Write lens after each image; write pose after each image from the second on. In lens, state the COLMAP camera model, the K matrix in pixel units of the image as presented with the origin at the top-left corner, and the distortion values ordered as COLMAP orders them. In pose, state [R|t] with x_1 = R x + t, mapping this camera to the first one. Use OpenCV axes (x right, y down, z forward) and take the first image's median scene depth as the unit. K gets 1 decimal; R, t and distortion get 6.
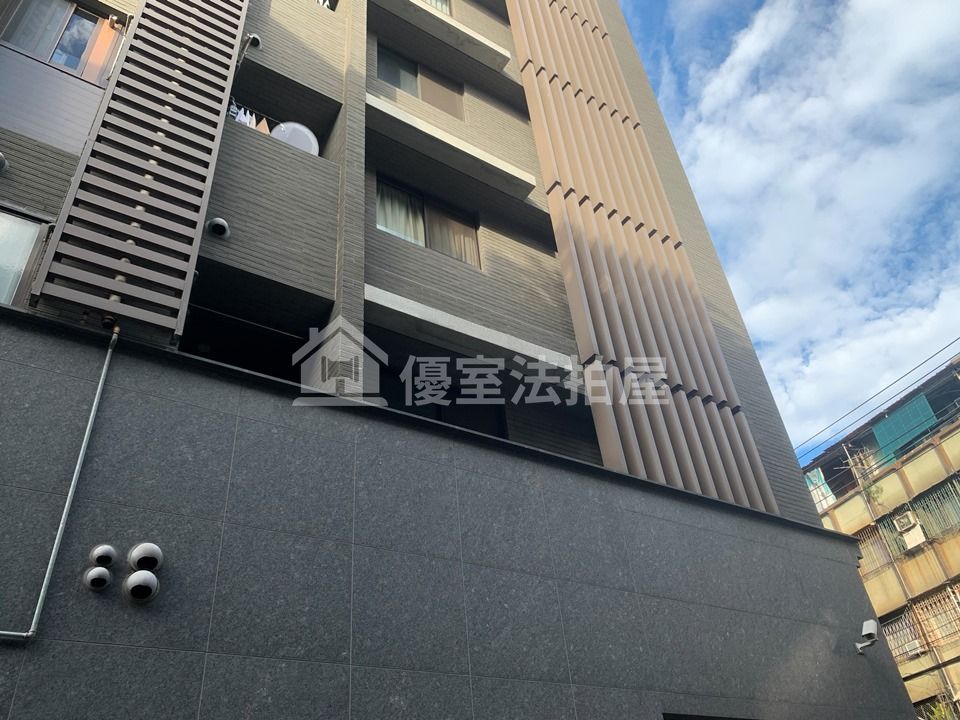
lens RADIAL K [[742.1, 0, 480.7], [0, 742.1, 360.4], [0, 0, 1]] dist [0.024414, -0.026236]
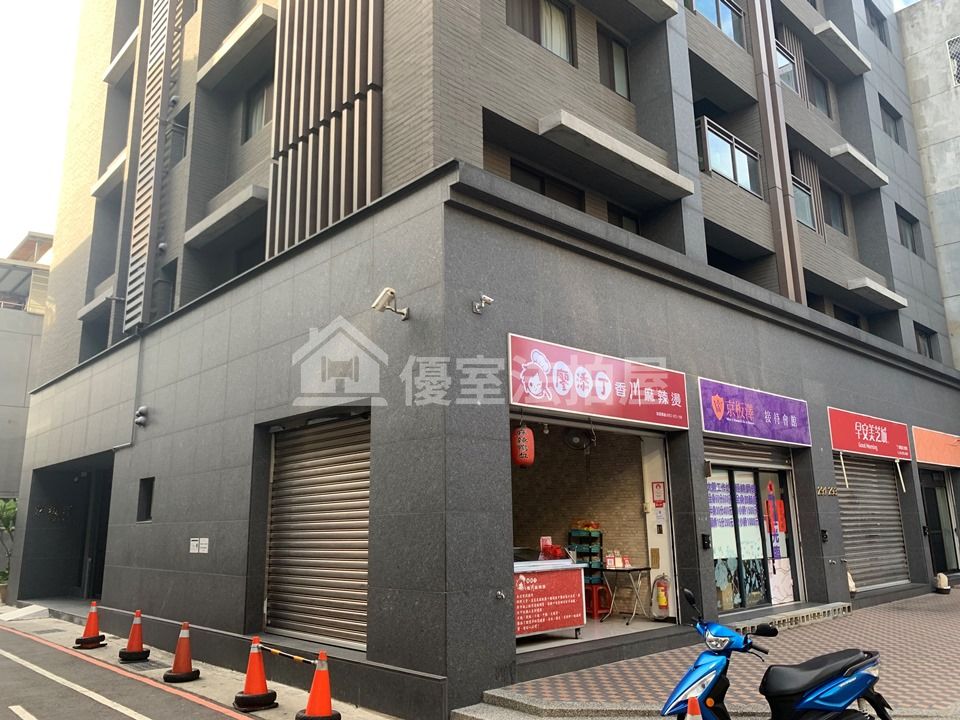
lens RADIAL K [[742.1, 0, 475.4], [0, 742.1, 353.3], [0, 0, 1]] dist [0.024414, -0.026236]
pose [[0.165130, -0.141636, -0.976049, 1.945548], [0.598743, 0.800802, -0.014909, 0.668721], [0.783734, -0.581941, 0.217040, 1.127601]]
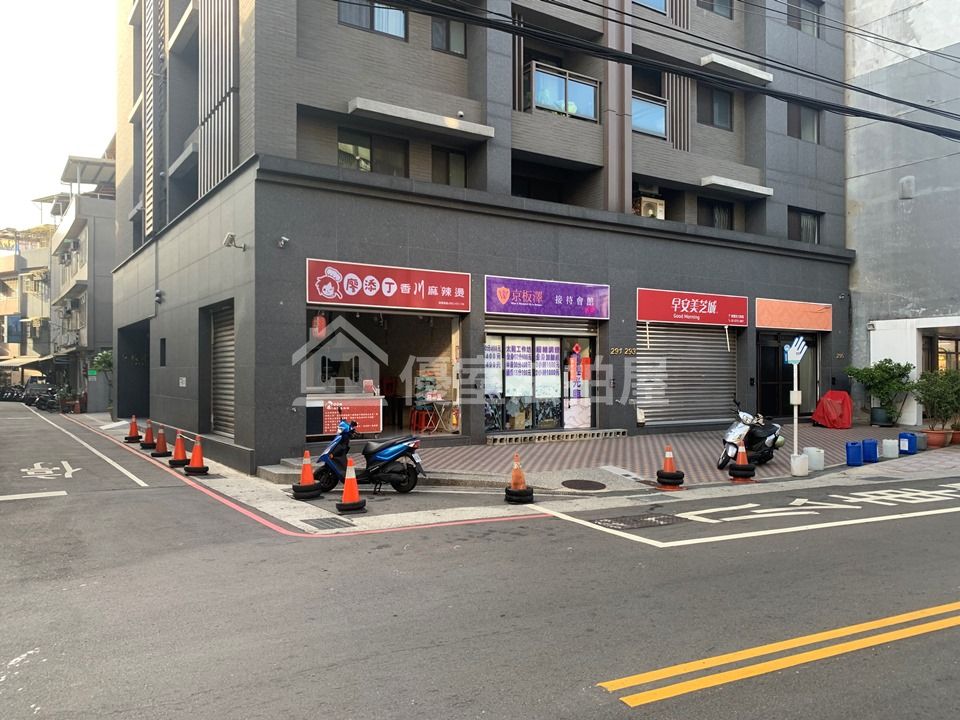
lens RADIAL K [[742.1, 0, 478.0], [0, 742.1, 372.4], [0, 0, 1]] dist [0.024414, -0.026236]
pose [[0.000982, 0.084711, -0.996405, 2.846153], [0.607076, 0.791737, 0.067909, 1.069304], [0.794643, -0.604961, -0.050648, 1.779466]]
